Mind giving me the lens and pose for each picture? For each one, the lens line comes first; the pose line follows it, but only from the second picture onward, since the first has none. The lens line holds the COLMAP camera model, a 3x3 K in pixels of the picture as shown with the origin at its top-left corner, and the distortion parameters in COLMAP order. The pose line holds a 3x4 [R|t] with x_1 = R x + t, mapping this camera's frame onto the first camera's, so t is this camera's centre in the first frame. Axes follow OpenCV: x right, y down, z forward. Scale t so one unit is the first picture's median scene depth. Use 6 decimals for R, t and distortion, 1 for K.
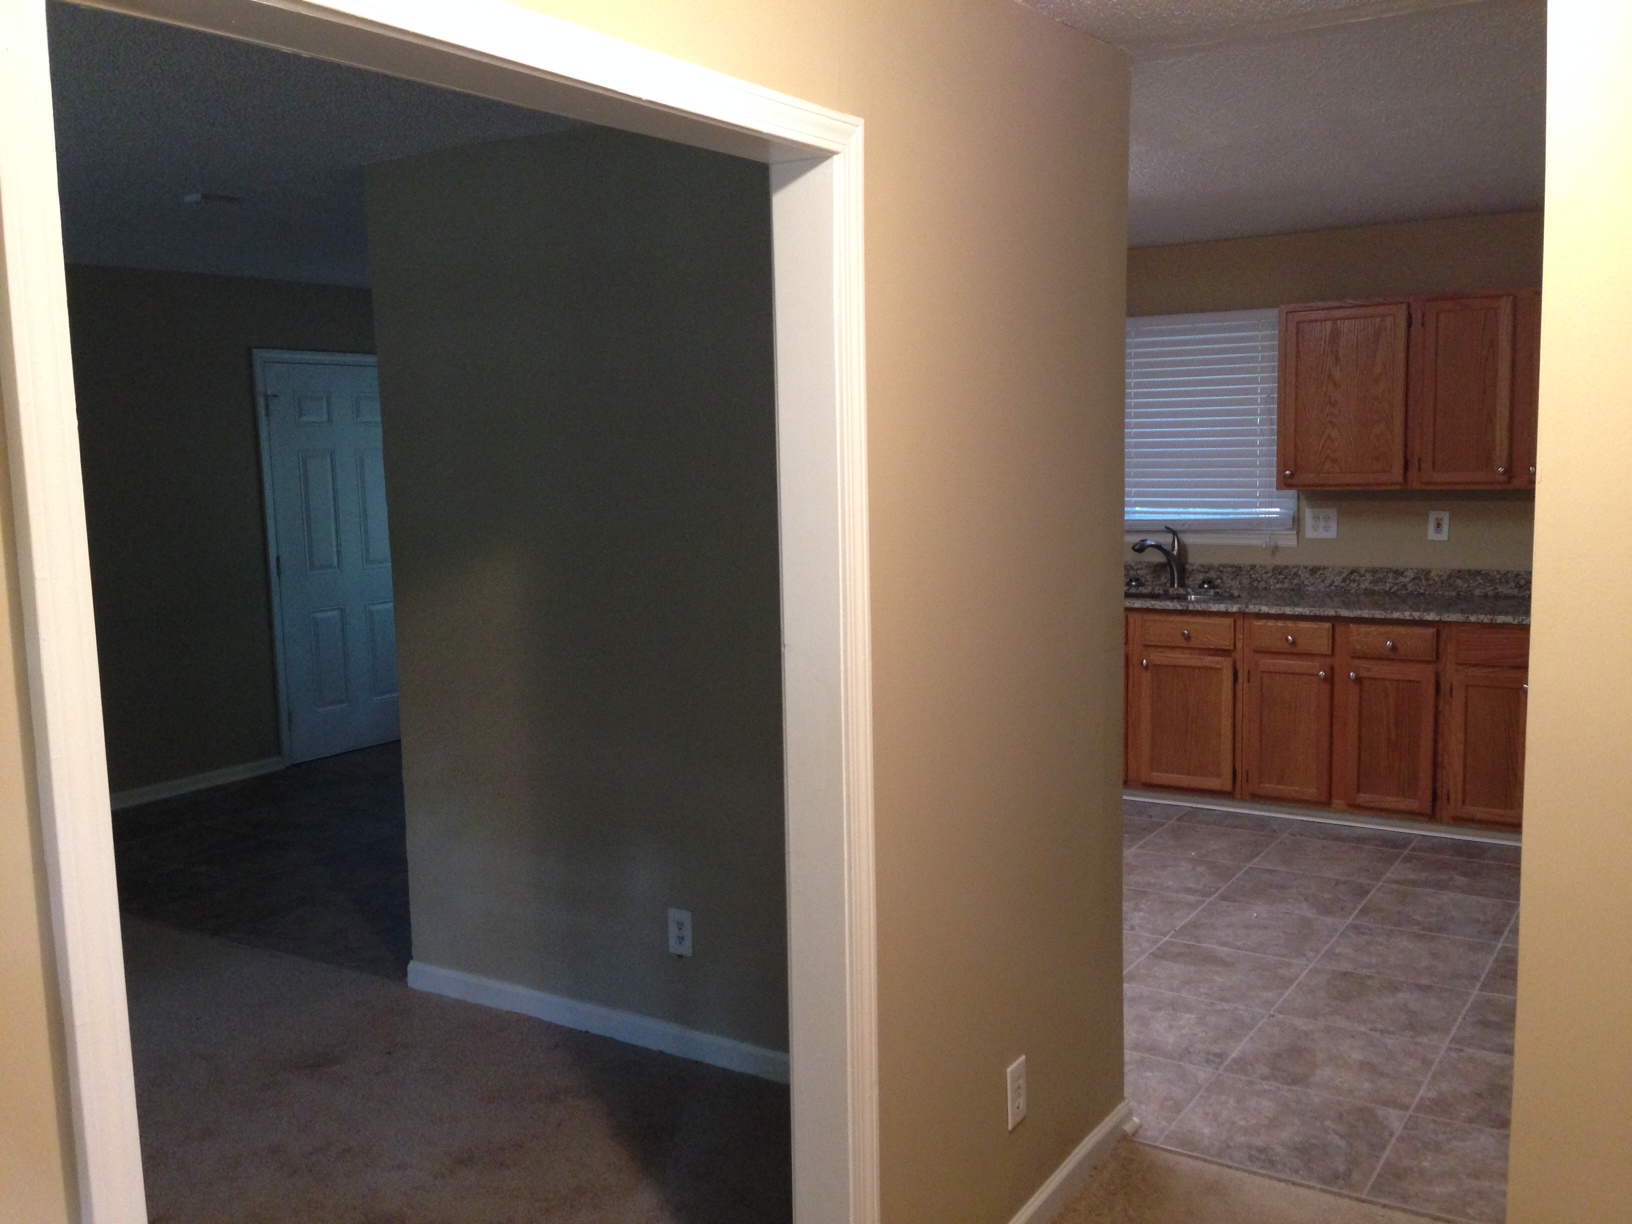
lens RADIAL K [[1498.8, 0, 818.7], [0, 1498.8, 626.6], [0, 0, 1]] dist [0.109334, -0.189909]
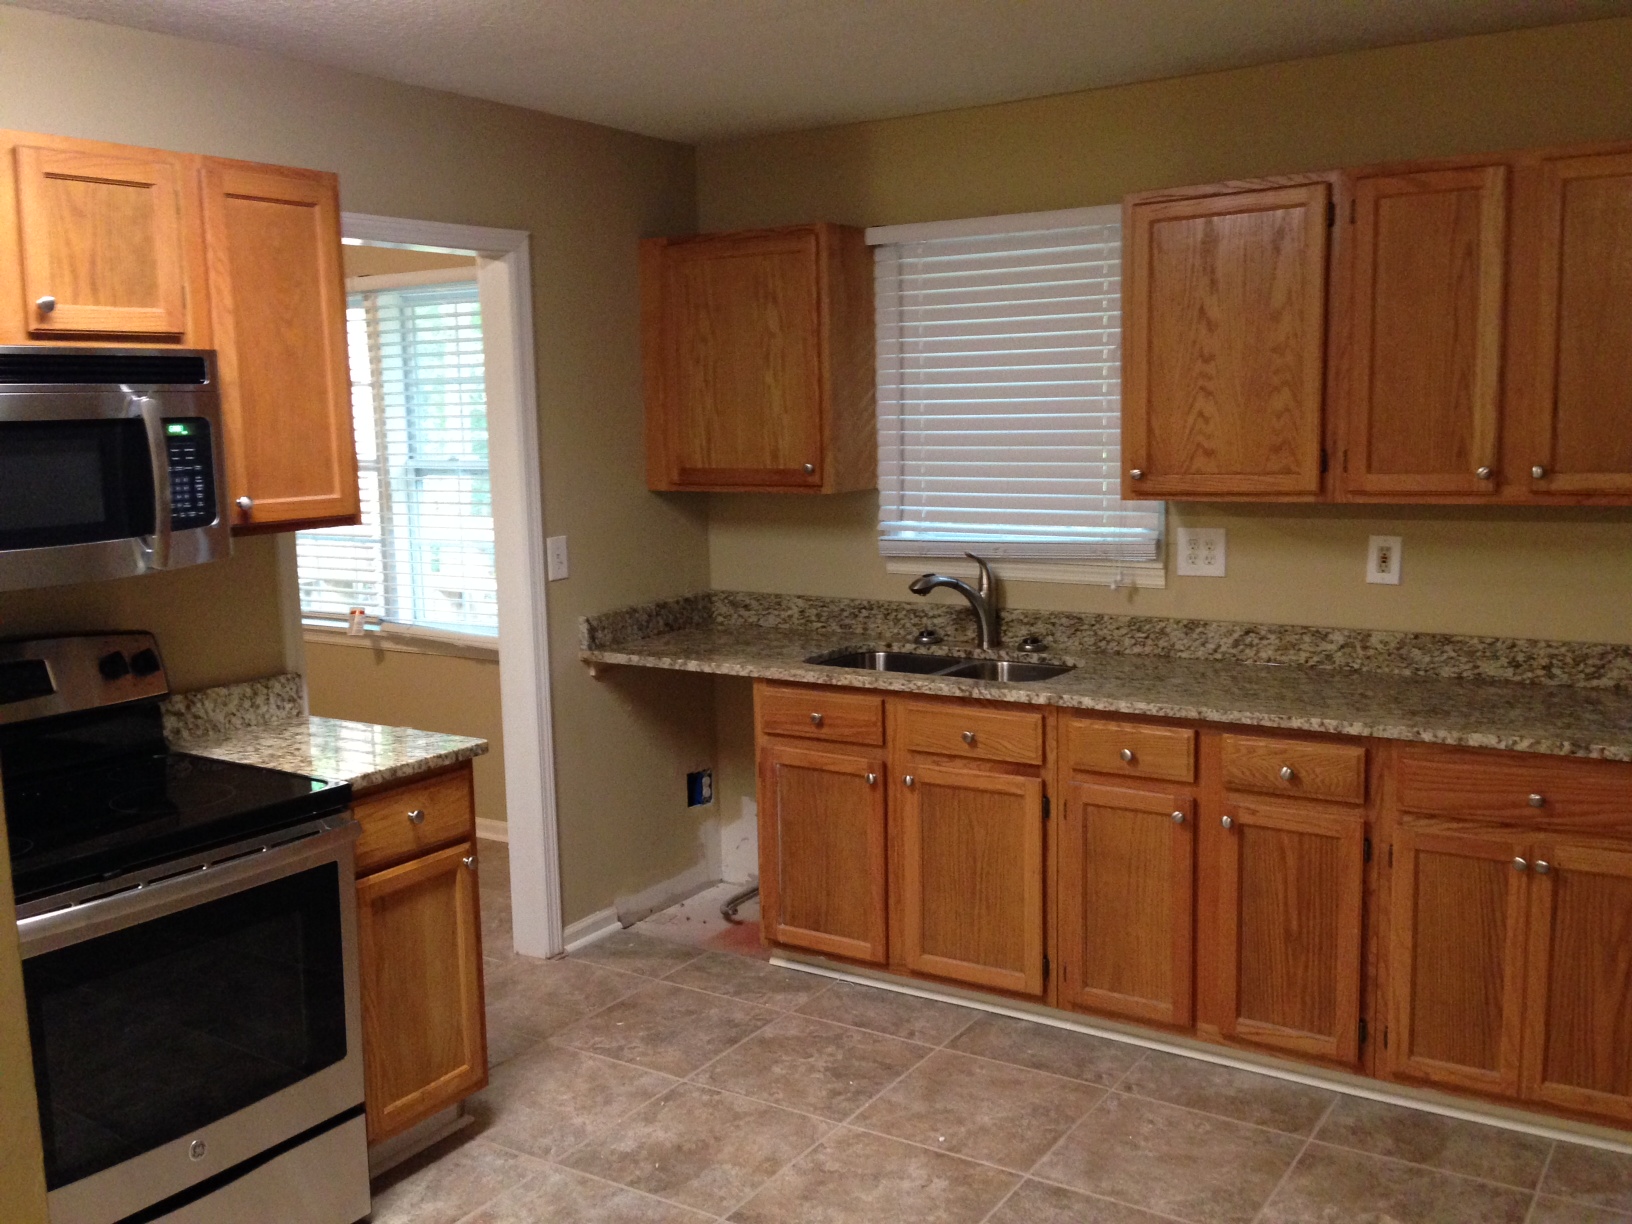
lens RADIAL K [[1496.7, 0, 846.3], [0, 1496.7, 626.9], [0, 0, 1]] dist [0.122000, -0.208397]
pose [[0.999991, 0.003865, -0.001500, 0.198278], [-0.003838, 0.999830, 0.018016, -0.050945], [0.001569, -0.018010, 0.999837, 0.401402]]
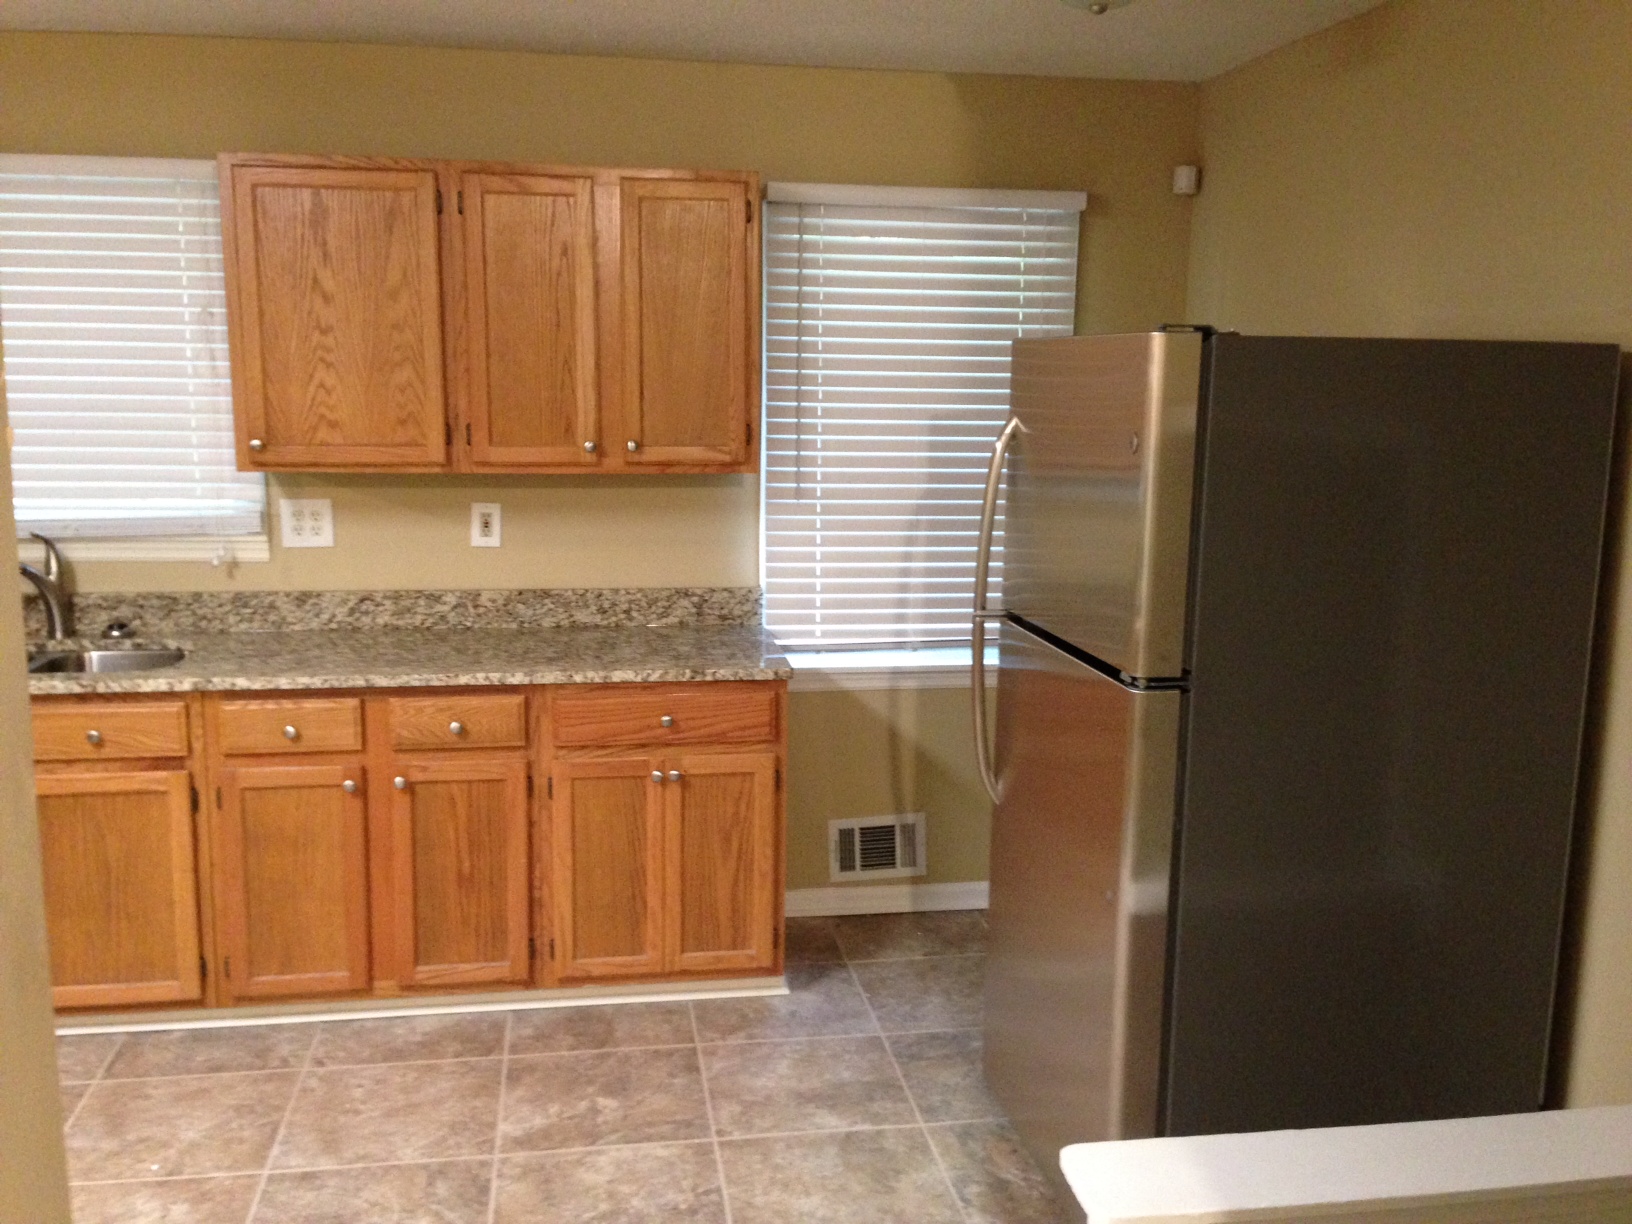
lens RADIAL K [[1498.8, 0, 818.7], [0, 1498.8, 626.6], [0, 0, 1]] dist [0.109334, -0.189909]
pose [[0.746777, -0.077950, 0.660491, 0.079104], [0.051849, 0.996909, 0.059030, -0.054857], [-0.663051, -0.009837, 0.748510, 0.418866]]
